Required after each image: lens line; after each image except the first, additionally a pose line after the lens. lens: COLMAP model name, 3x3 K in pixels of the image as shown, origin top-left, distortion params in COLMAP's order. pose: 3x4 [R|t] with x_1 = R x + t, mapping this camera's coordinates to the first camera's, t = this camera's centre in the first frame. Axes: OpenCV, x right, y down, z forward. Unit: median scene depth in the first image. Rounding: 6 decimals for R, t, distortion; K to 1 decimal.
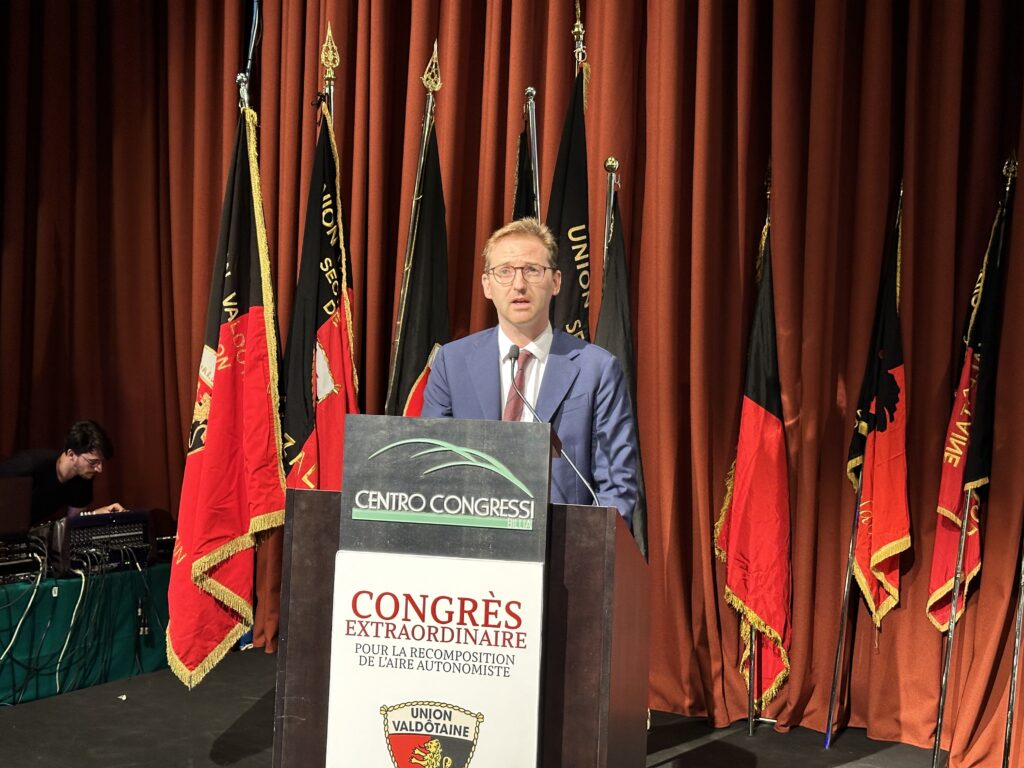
lens RADIAL K [[1708.0, 0, 514.2], [0, 1708.0, 385.8], [0, 0, 1]] dist [0.151937, 0.000000]
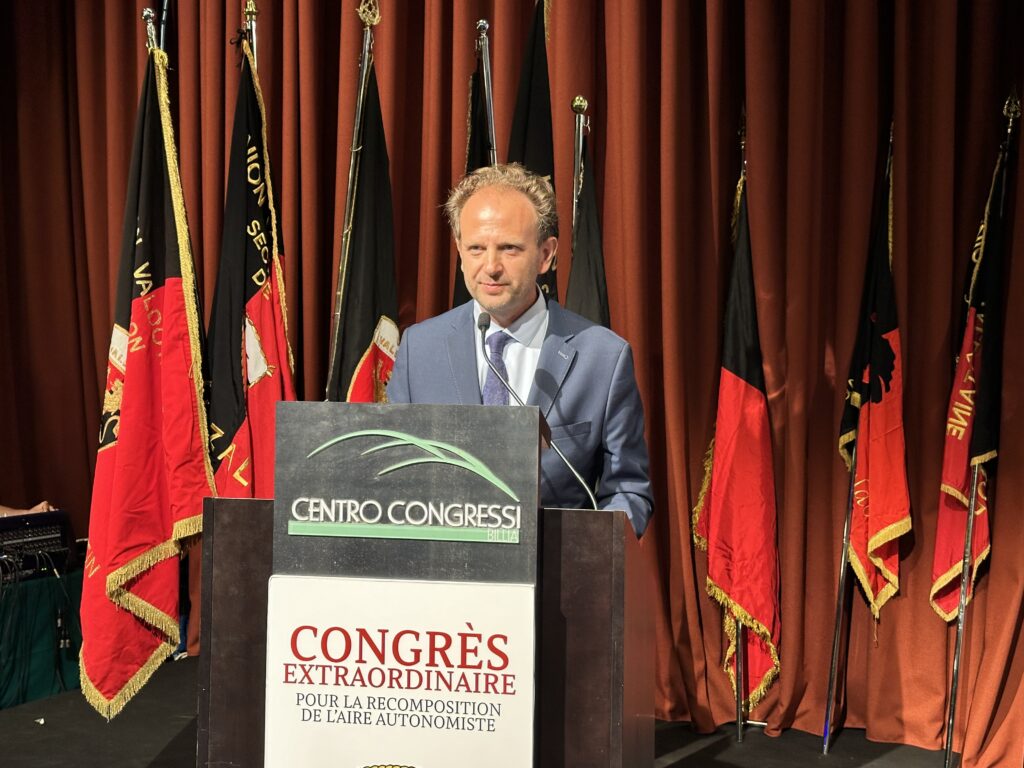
lens RADIAL K [[1708.0, 0, 506.9], [0, 1708.0, 386.3], [0, 0, 1]] dist [0.151937, 0.000000]
pose [[0.999210, -0.025699, 0.030302, -0.009706], [0.025301, 0.999590, 0.013421, 0.001038], [-0.030634, -0.012644, 0.999451, 0.123949]]
